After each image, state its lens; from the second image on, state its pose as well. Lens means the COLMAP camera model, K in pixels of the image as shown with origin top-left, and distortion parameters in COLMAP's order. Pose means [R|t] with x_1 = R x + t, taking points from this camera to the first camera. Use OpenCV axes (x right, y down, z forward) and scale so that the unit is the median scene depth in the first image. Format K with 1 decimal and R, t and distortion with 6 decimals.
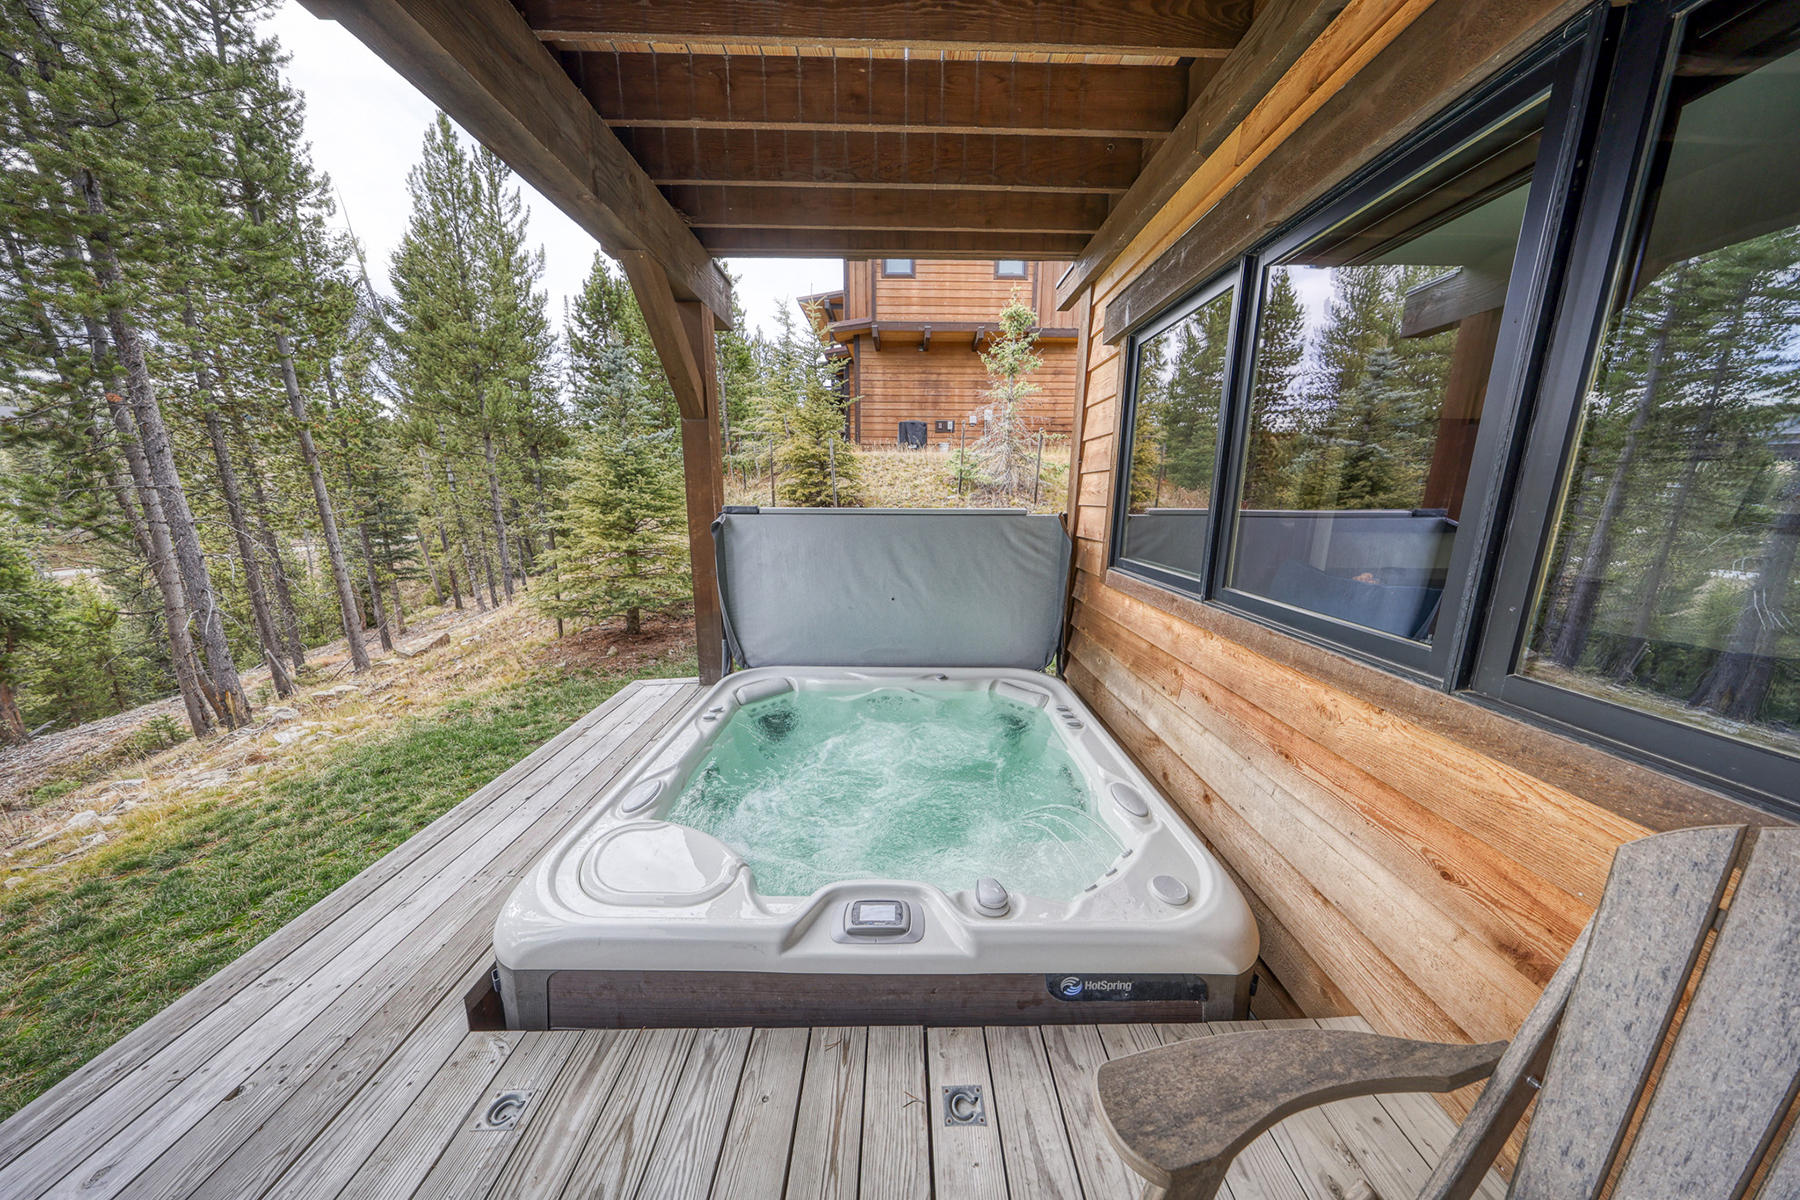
lens RADIAL K [[532.5, 0, 907.7], [0, 532.5, 597.1], [0, 0, 1]] dist [-0.000393, 0.000232]
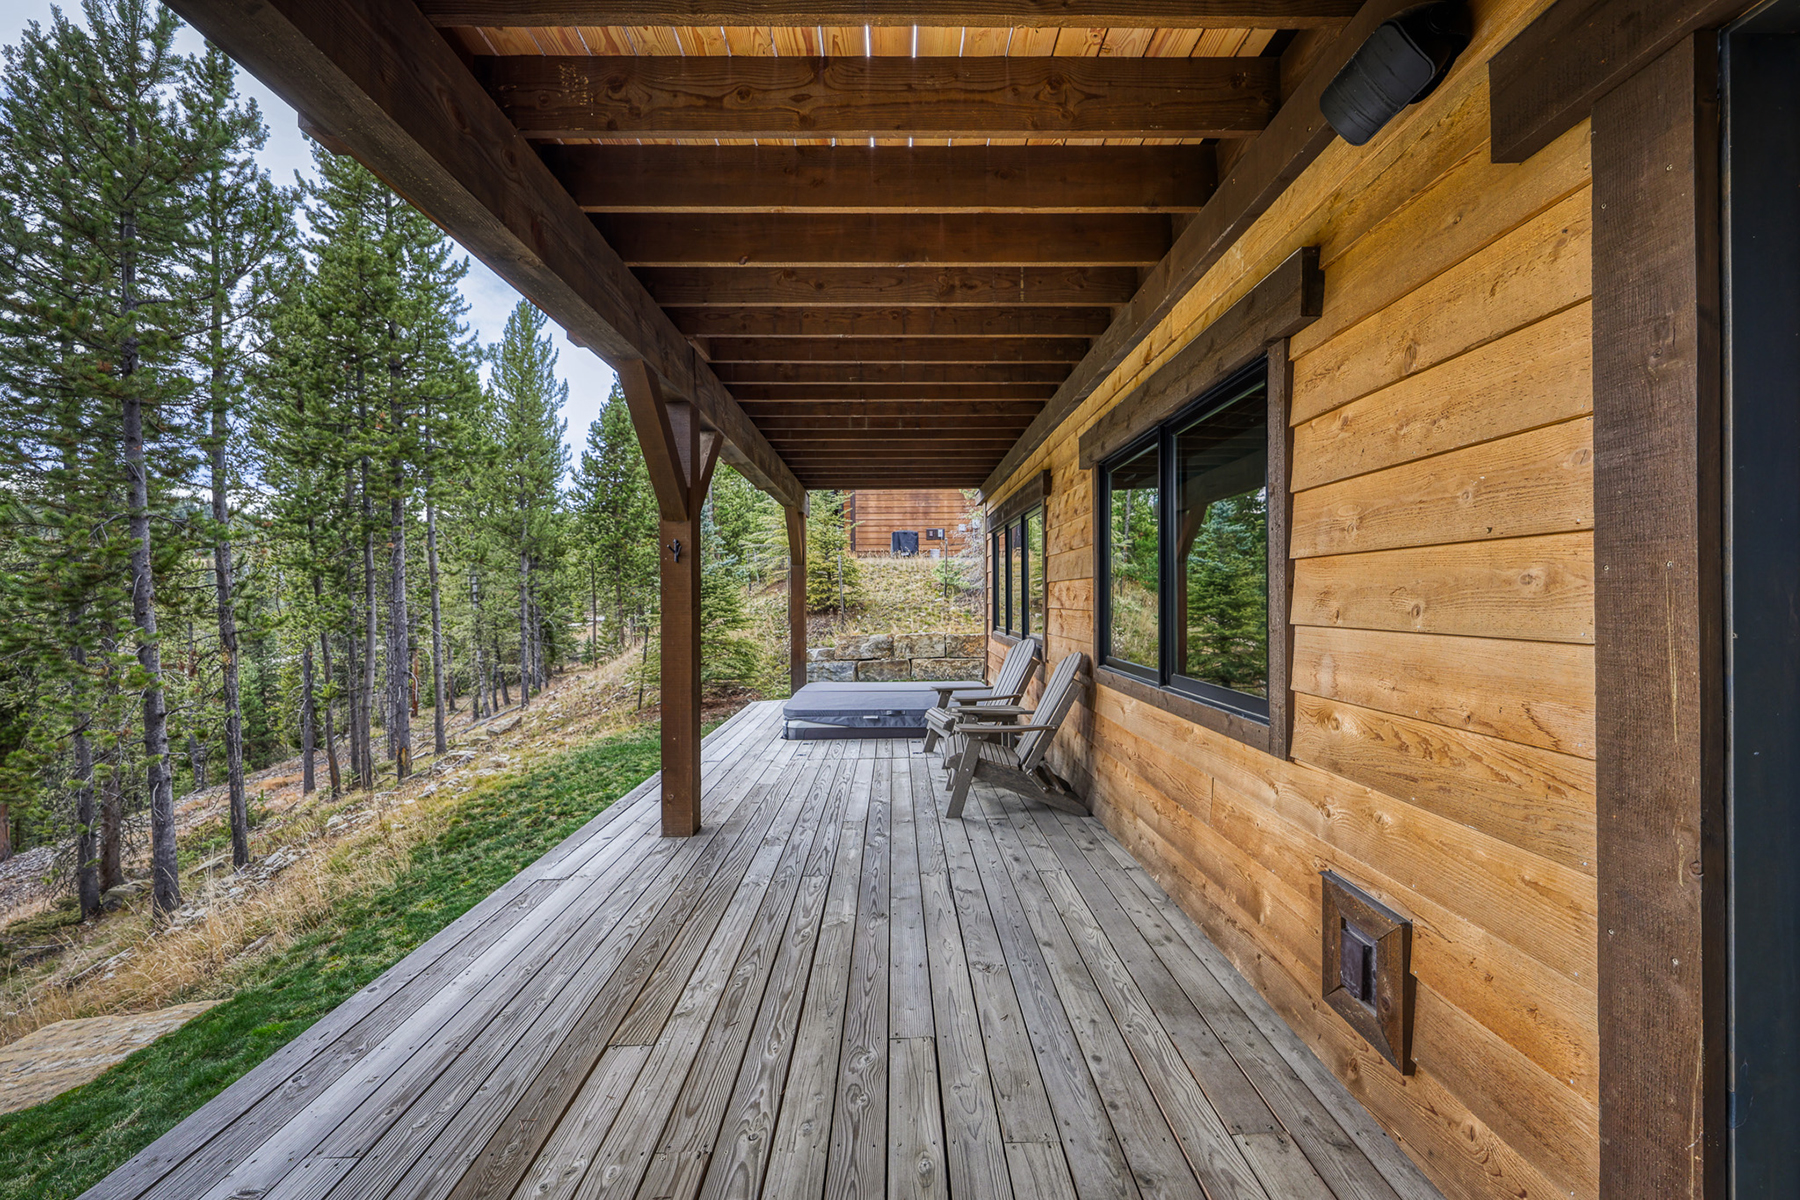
lens RADIAL K [[689.0, 0, 900.1], [0, 689.0, 596.5], [0, 0, 1]] dist [0.007467, 0.000039]
pose [[0.999899, -0.014187, -0.001166, -0.000606], [0.013703, 0.981512, -0.190908, 0.066441], [0.003853, 0.190873, 0.981607, -0.349473]]
